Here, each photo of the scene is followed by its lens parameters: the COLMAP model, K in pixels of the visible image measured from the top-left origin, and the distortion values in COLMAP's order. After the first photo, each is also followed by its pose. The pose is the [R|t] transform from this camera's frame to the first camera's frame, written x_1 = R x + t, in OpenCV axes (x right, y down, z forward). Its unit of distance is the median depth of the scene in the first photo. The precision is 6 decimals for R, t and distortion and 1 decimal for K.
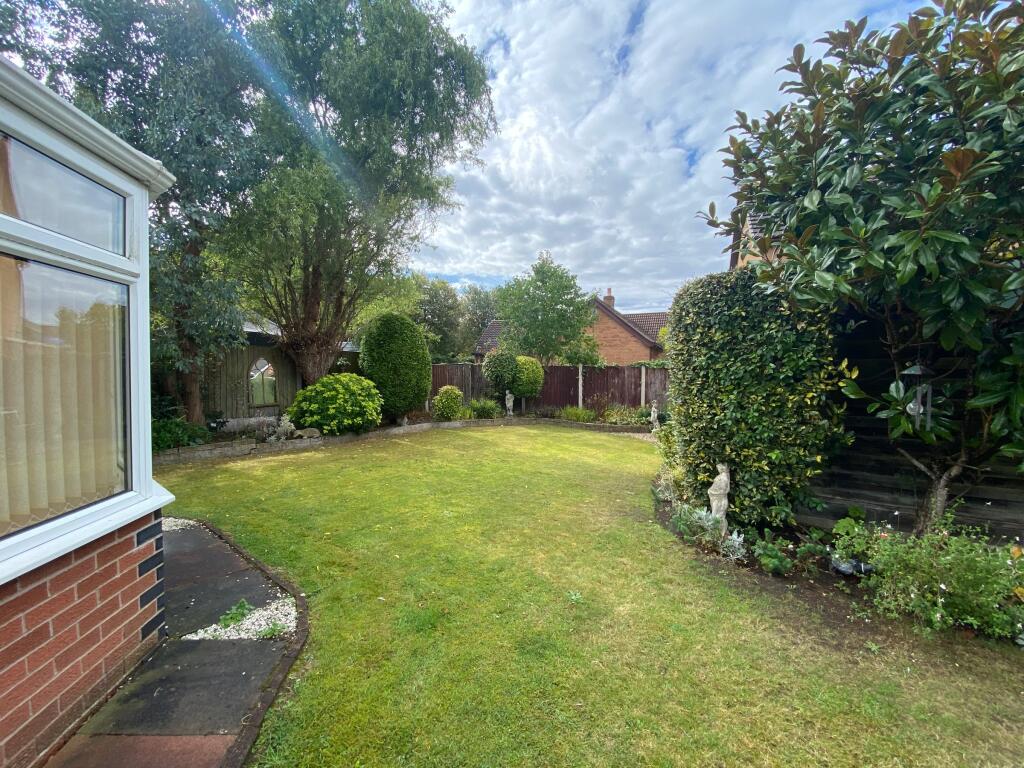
lens RADIAL K [[415.8, 0, 512.0], [0, 415.8, 384.0], [0, 0, 1]] dist [0.029609, -0.024635]
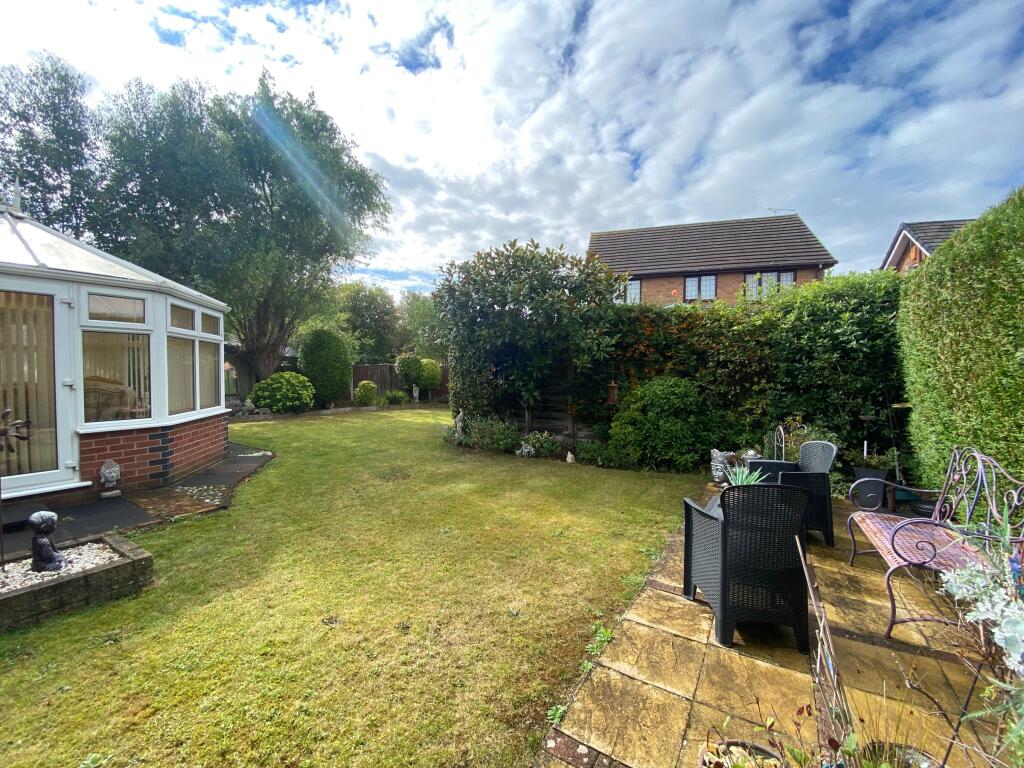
lens RADIAL K [[435.6, 0, 524.8], [0, 435.6, 389.6], [0, 0, 1]] dist [0.030394, -0.000119]
pose [[0.992261, -0.015013, 0.123257, 0.178498], [0.013440, 0.999817, 0.013579, 0.019218], [-0.123439, -0.011818, 0.992282, -0.475795]]
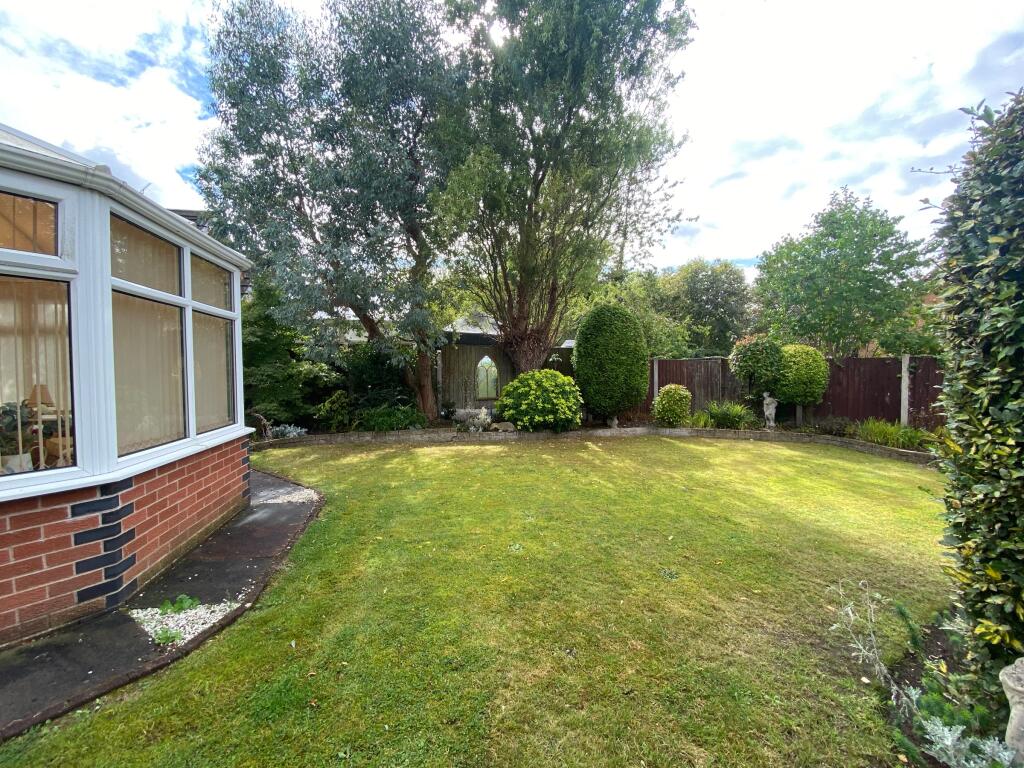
lens RADIAL K [[415.8, 0, 512.0], [0, 415.8, 384.0], [0, 0, 1]] dist [0.029609, -0.024635]
pose [[0.775715, 0.018171, -0.630822, 0.111815], [-0.016691, 0.999826, 0.008275, 0.001617], [0.630863, 0.004110, 0.775883, 0.143821]]
